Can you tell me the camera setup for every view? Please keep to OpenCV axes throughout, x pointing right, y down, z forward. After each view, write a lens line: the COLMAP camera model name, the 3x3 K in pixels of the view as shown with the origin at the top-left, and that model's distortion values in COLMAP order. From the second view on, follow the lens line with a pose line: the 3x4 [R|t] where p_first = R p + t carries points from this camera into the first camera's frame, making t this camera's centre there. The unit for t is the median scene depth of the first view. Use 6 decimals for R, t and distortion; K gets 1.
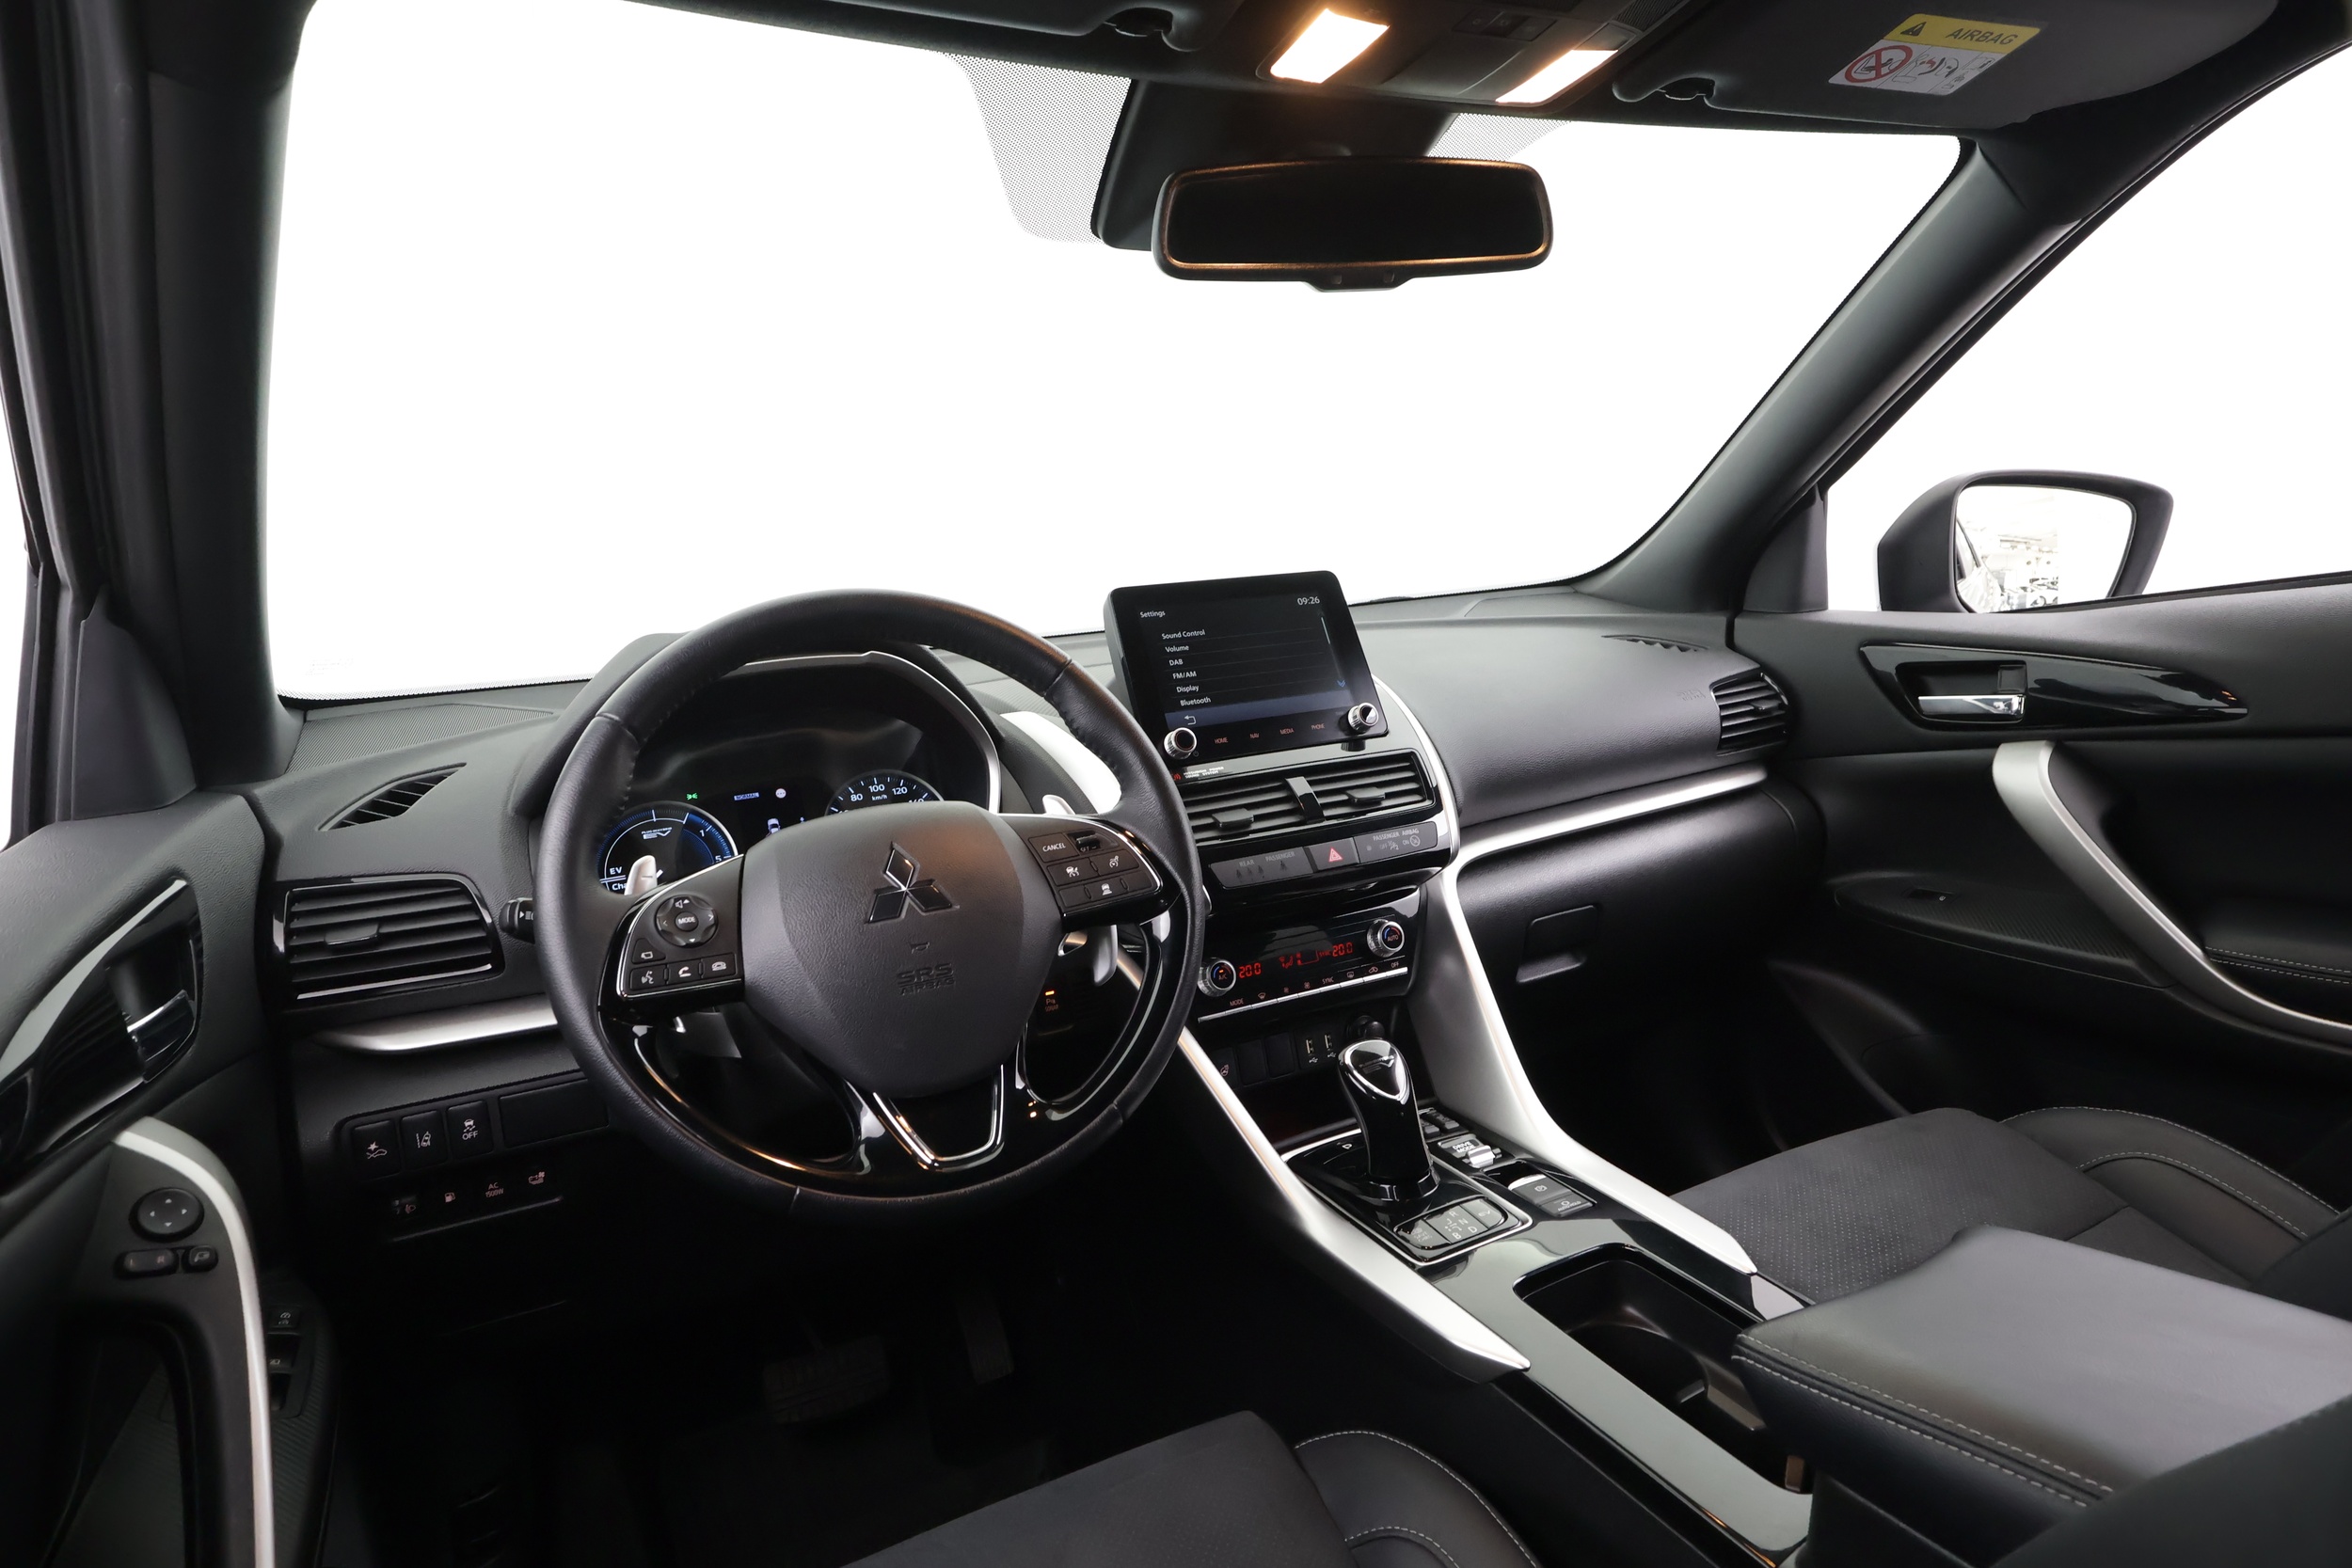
lens RADIAL K [[1374.0, 0, 1176.0], [0, 1374.0, 784.0], [0, 0, 1]] dist [0.004002, -0.000472]
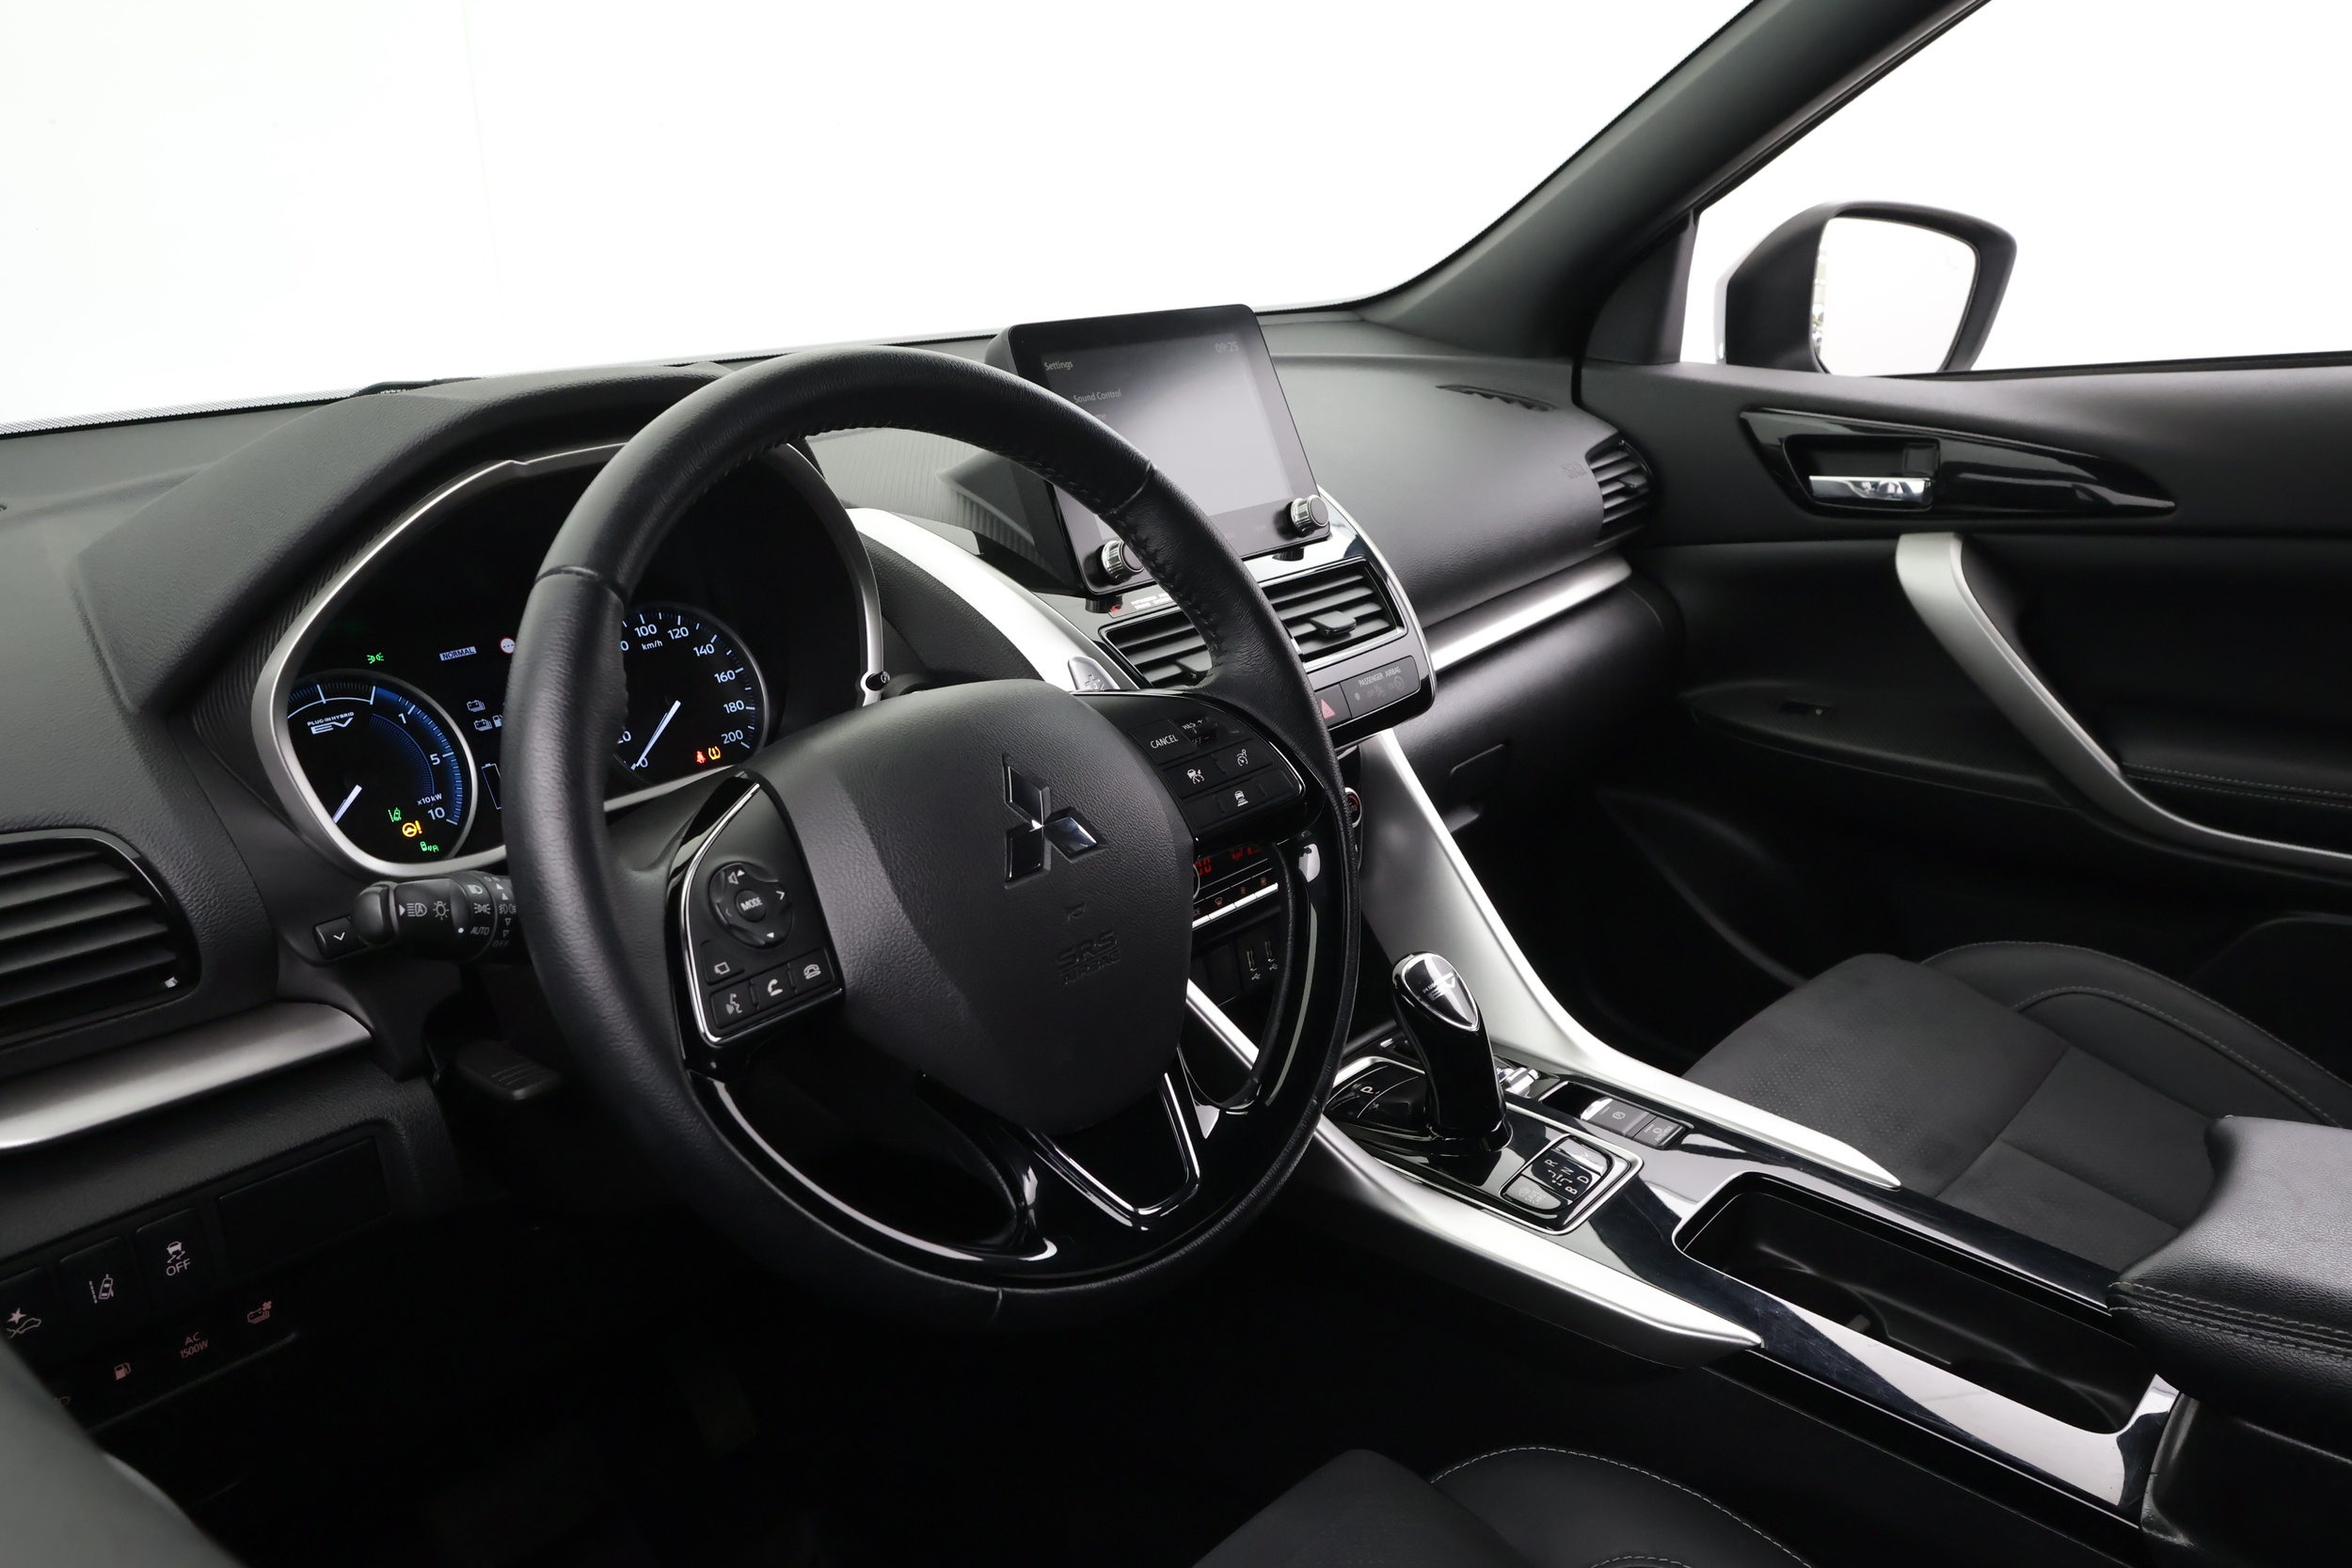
lens RADIAL K [[1847.3, 0, 1176.0], [0, 1847.3, 784.0], [0, 0, 1]] dist [0.000862, 0.002434]
pose [[0.920689, -0.058778, 0.385846, -0.328177], [0.003211, 0.989702, 0.143104, -0.048695], [-0.390284, -0.130515, 0.911397, 0.110756]]
